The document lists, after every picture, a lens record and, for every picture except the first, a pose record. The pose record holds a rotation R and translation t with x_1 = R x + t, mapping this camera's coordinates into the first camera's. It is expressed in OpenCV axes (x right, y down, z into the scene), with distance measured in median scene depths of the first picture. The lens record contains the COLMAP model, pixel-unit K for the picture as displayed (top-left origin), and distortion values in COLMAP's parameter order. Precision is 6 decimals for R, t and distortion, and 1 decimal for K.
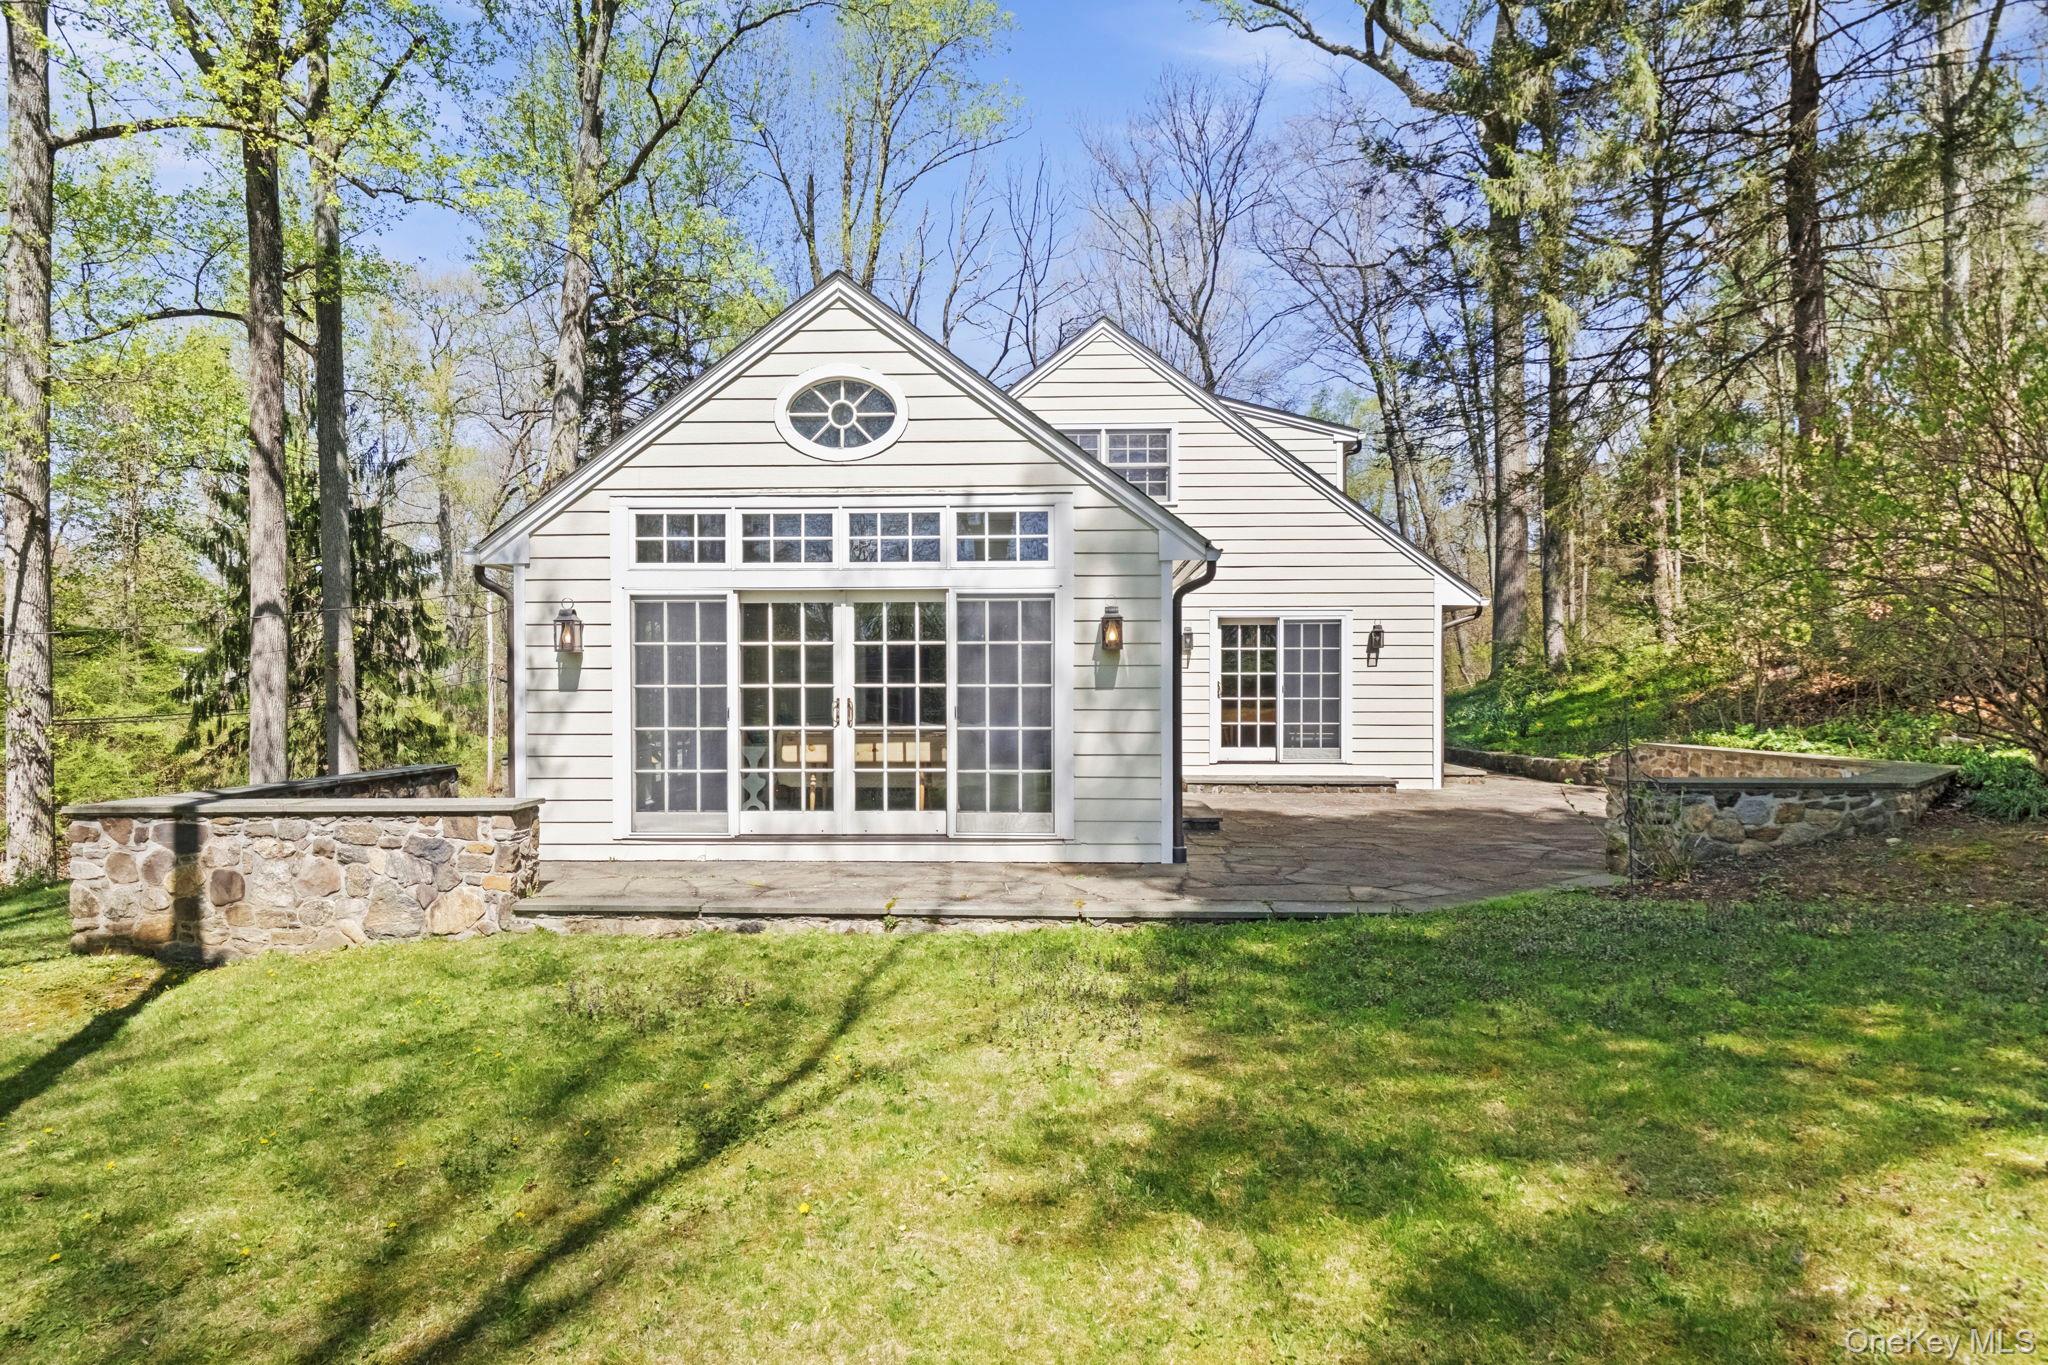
lens RADIAL K [[1020.8, 0, 1049.2], [0, 1020.8, 696.1], [0, 0, 1]] dist [0.004892, -0.014319]
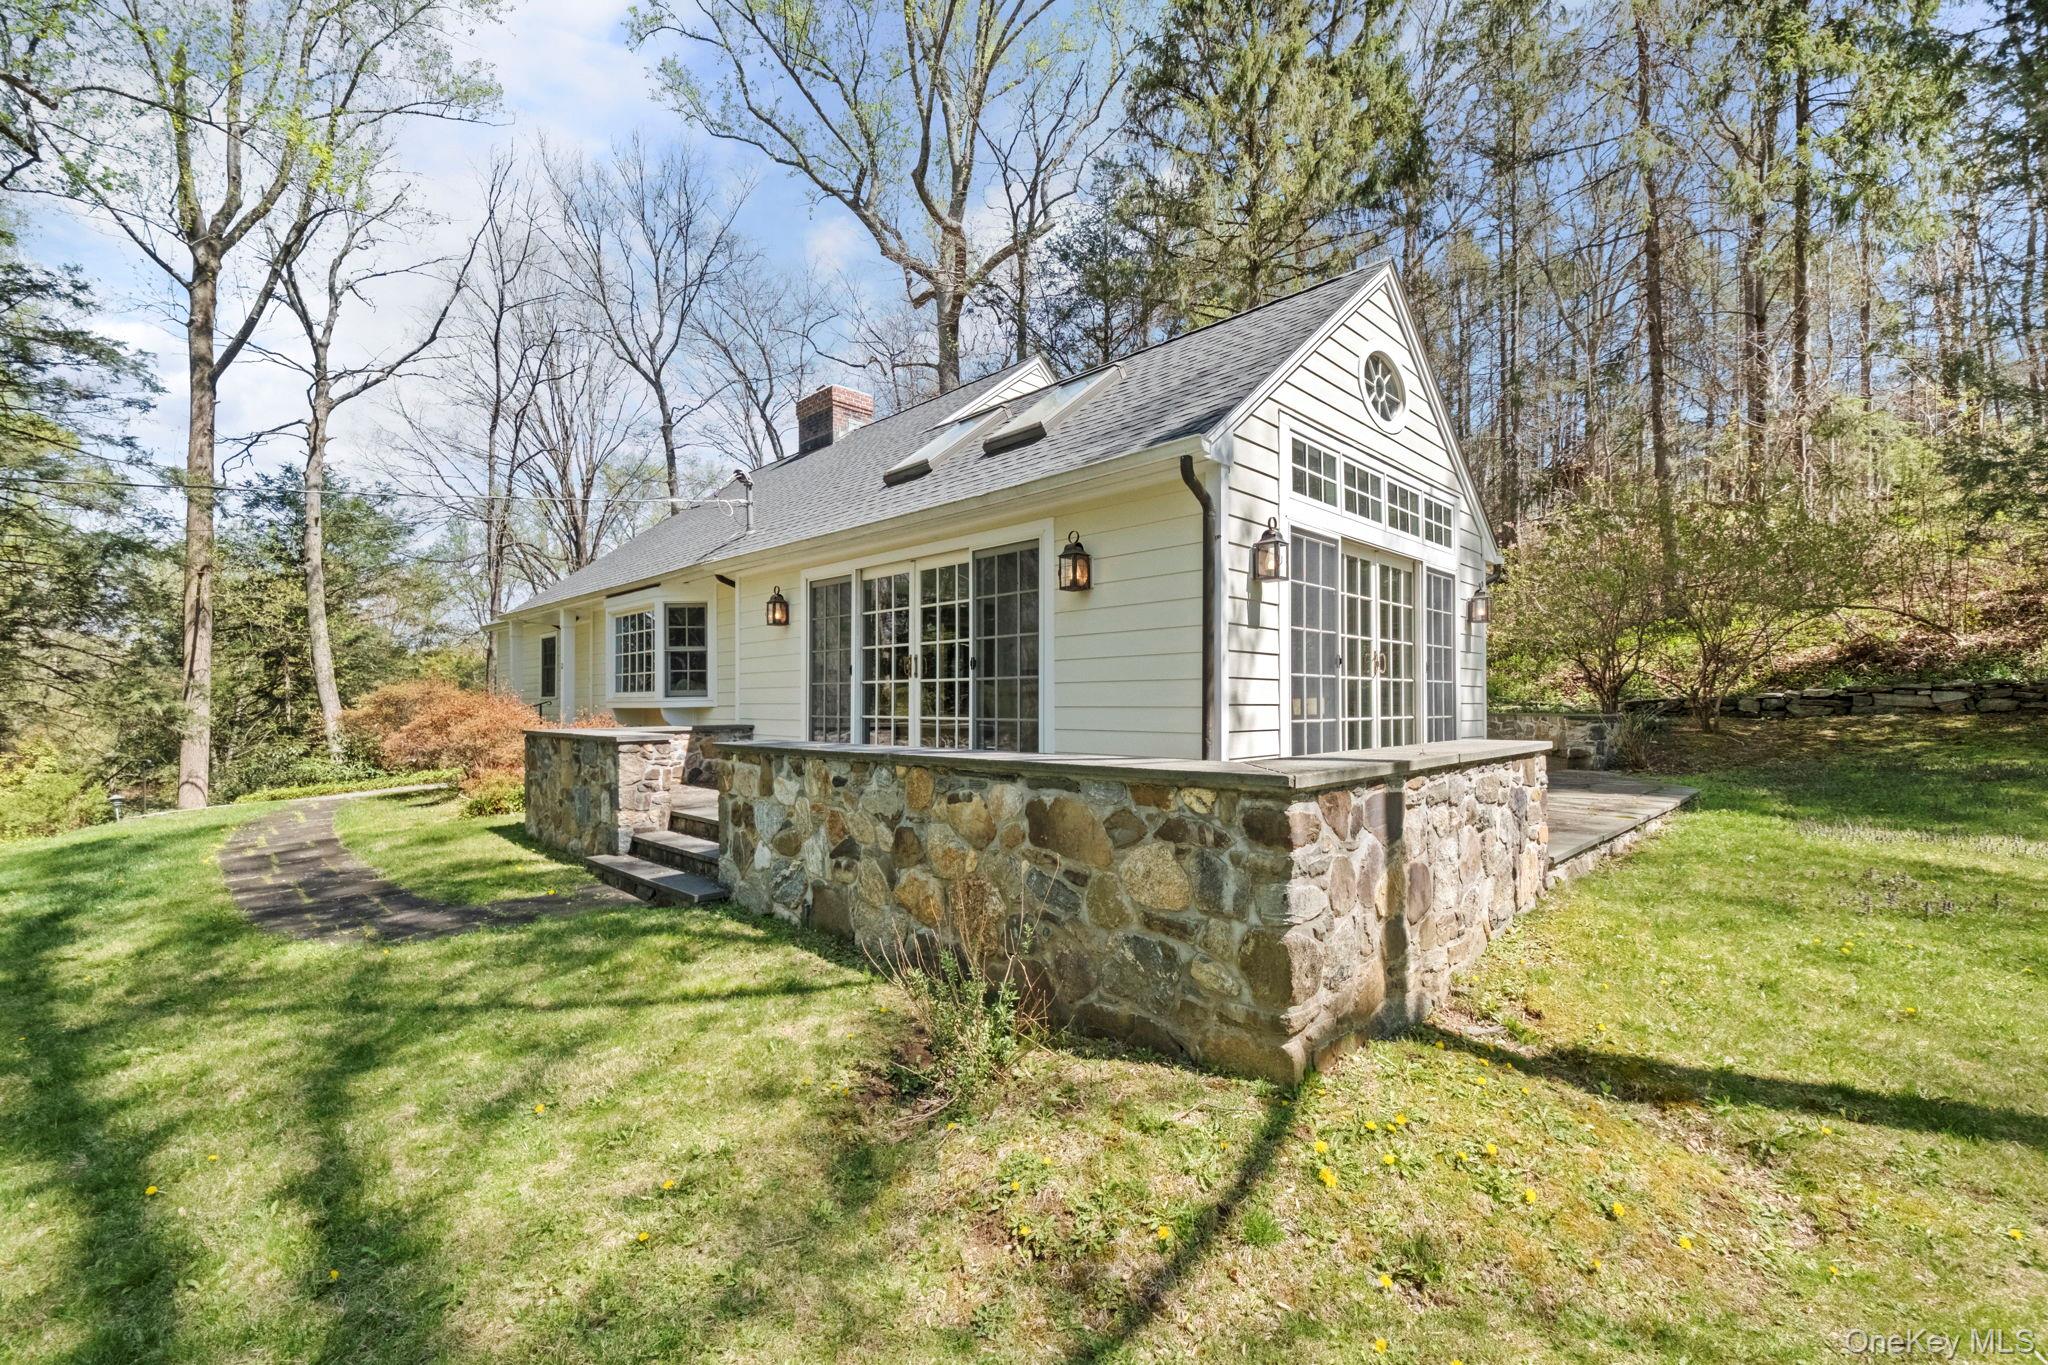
lens RADIAL K [[794.7, 0, 1018.3], [0, 794.7, 695.9], [0, 0, 1]] dist [0.003994, 0.000229]
pose [[0.721207, 0.004264, 0.692707, -1.067182], [0.009602, 0.999823, -0.016151, 0.060272], [-0.692653, 0.018300, 0.721038, 0.661898]]
